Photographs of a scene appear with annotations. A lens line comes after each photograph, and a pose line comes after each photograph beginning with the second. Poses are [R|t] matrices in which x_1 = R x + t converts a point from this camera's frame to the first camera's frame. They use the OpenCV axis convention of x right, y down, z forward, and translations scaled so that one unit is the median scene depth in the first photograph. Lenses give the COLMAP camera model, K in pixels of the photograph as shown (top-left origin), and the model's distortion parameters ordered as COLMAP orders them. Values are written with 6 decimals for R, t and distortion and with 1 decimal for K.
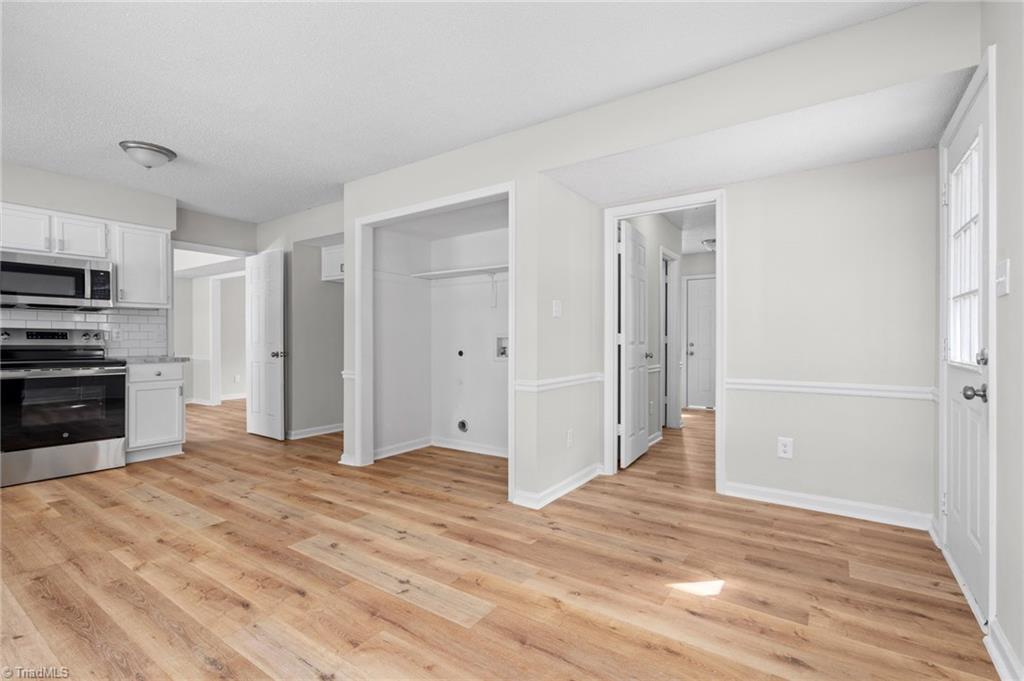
lens RADIAL K [[460.9, 0, 505.3], [0, 460.9, 344.1], [0, 0, 1]] dist [-0.005114, -0.000175]
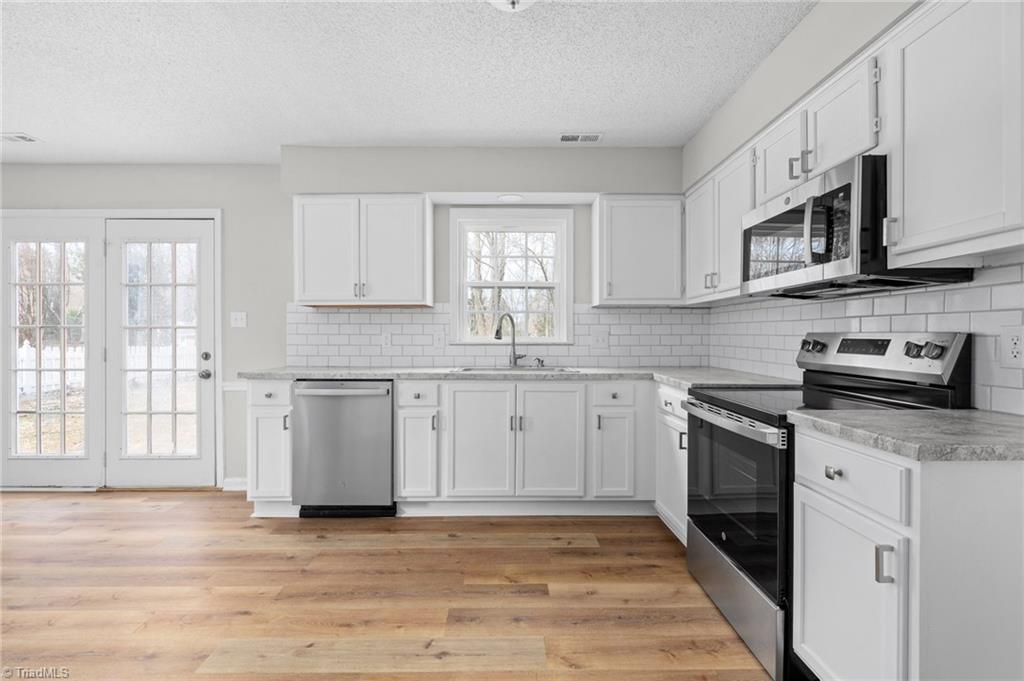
lens RADIAL K [[460.9, 0, 512.0], [0, 460.9, 339.7], [0, 0, 1]] dist [-0.005114, -0.000175]
pose [[-0.813147, -0.000533, -0.582058, -0.425686], [-0.007594, 0.999924, 0.009693, -0.028882], [0.582009, 0.012302, -0.813090, 1.207888]]
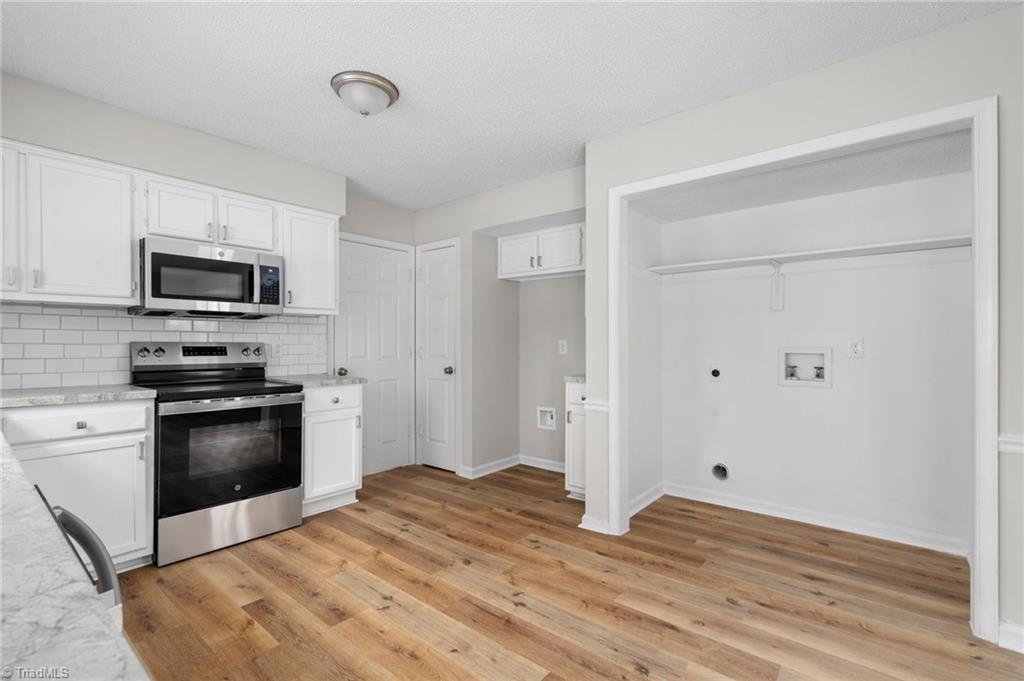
lens RADIAL K [[460.9, 0, 505.3], [0, 460.9, 339.9], [0, 0, 1]] dist [-0.005114, -0.000175]
pose [[0.995565, -0.002585, -0.094045, -0.432562], [0.001194, 0.999889, -0.014843, -0.026261], [0.094073, 0.014665, 0.995457, 0.283089]]
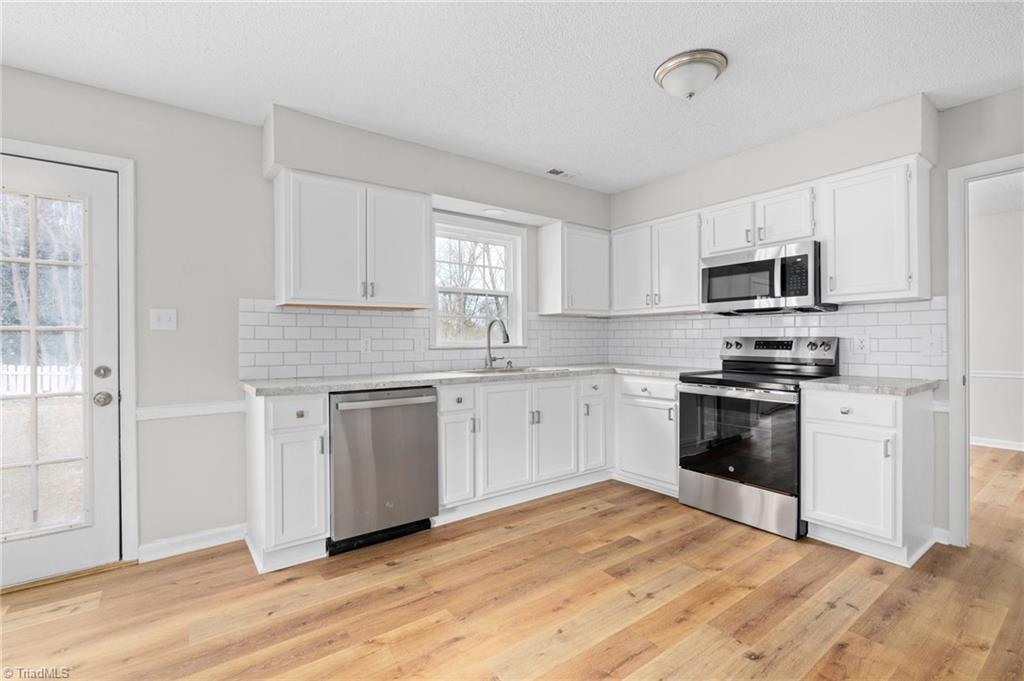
lens RADIAL K [[460.9, 0, 516.1], [0, 460.9, 339.3], [0, 0, 1]] dist [-0.005114, -0.000175]
pose [[-0.317077, -0.002004, -0.948398, -0.059573], [-0.002943, 0.999995, -0.001129, -0.027771], [0.948395, 0.002434, -0.317081, 0.841772]]
